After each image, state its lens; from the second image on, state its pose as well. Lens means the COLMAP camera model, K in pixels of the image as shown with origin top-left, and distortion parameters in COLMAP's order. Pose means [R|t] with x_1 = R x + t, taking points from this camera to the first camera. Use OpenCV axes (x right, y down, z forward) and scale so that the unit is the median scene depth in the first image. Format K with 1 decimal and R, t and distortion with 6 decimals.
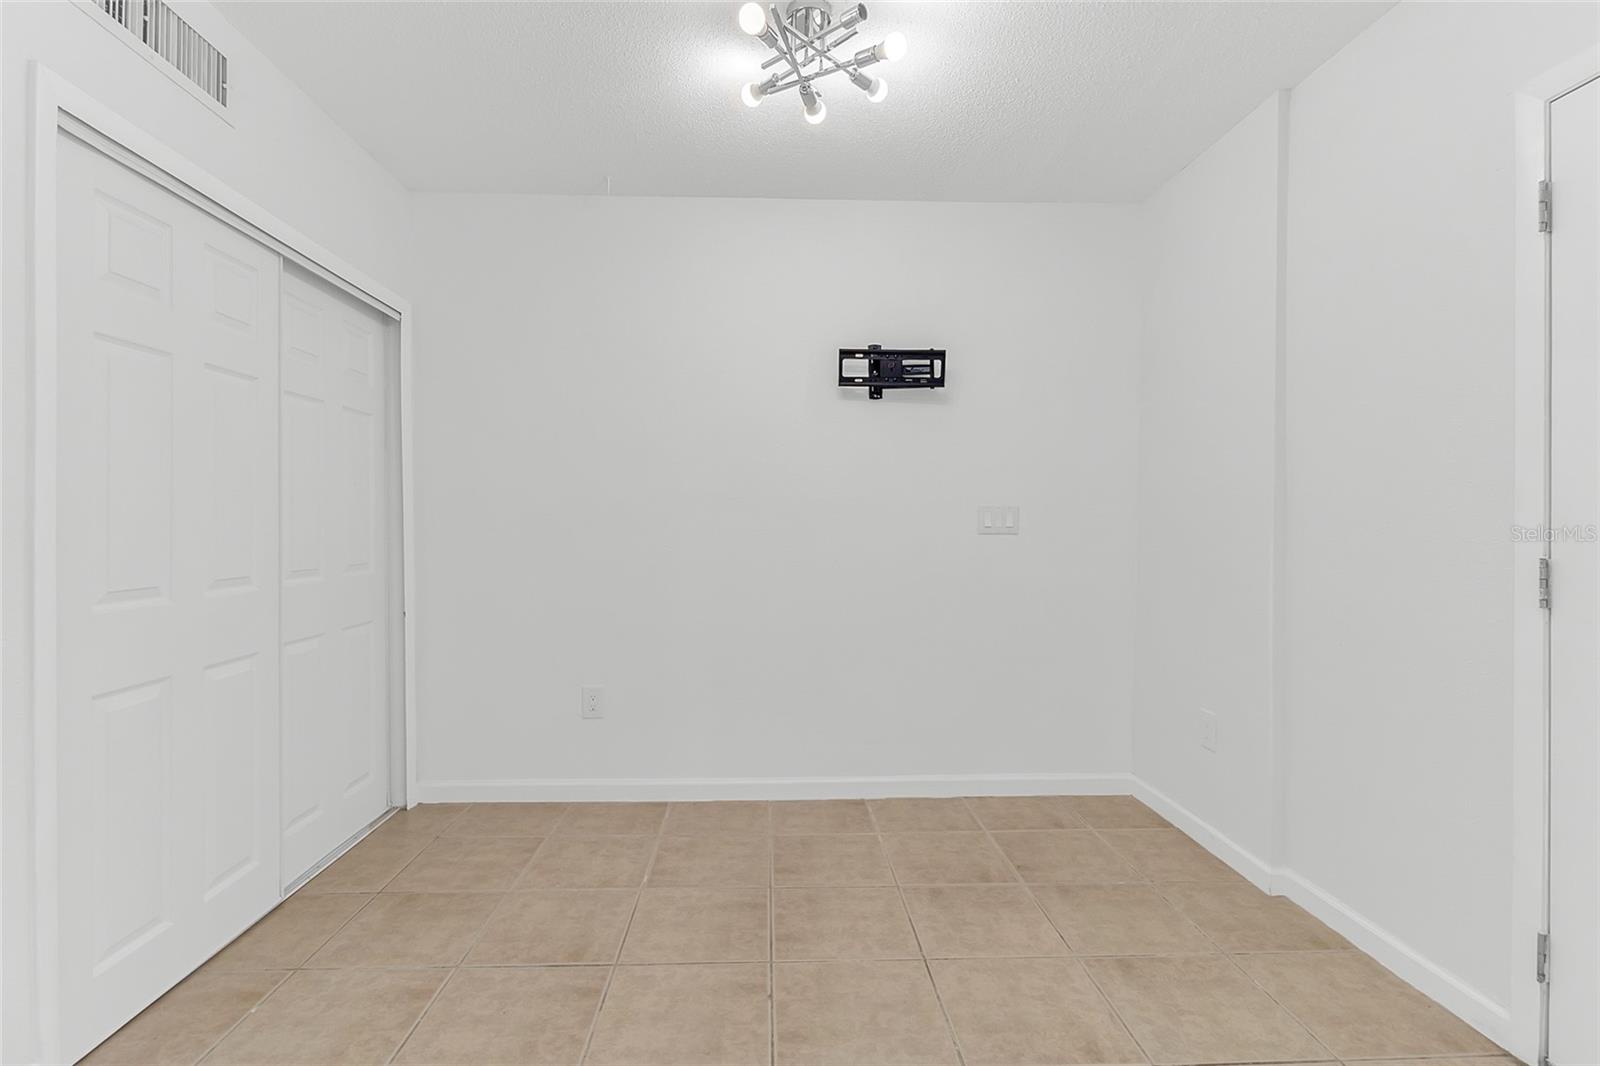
lens RADIAL K [[804.3, 0, 799.3], [0, 804.3, 532.0], [0, 0, 1]] dist [0.007543, -0.002883]
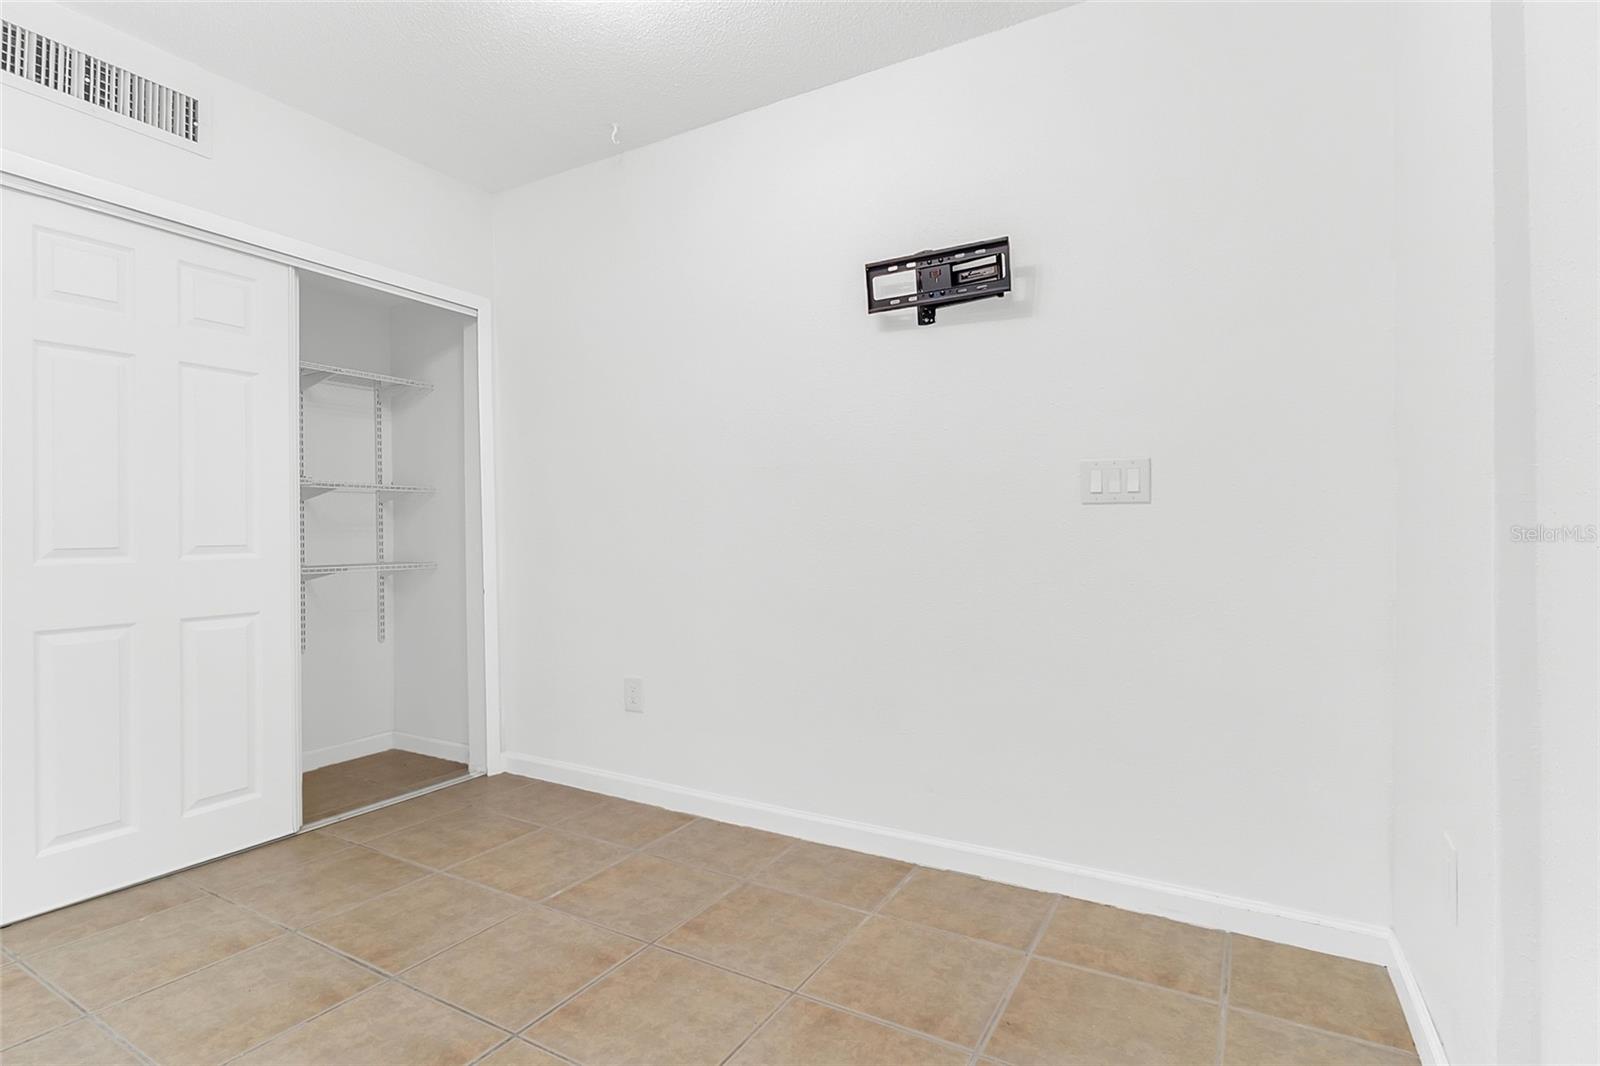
lens RADIAL K [[804.3, 0, 794.8], [0, 804.3, 536.7], [0, 0, 1]] dist [0.007543, -0.002883]
pose [[0.824523, -0.005546, -0.565802, 0.452730], [0.002398, 0.999977, -0.006308, 0.037639], [0.565824, 0.003844, 0.824517, 0.357031]]
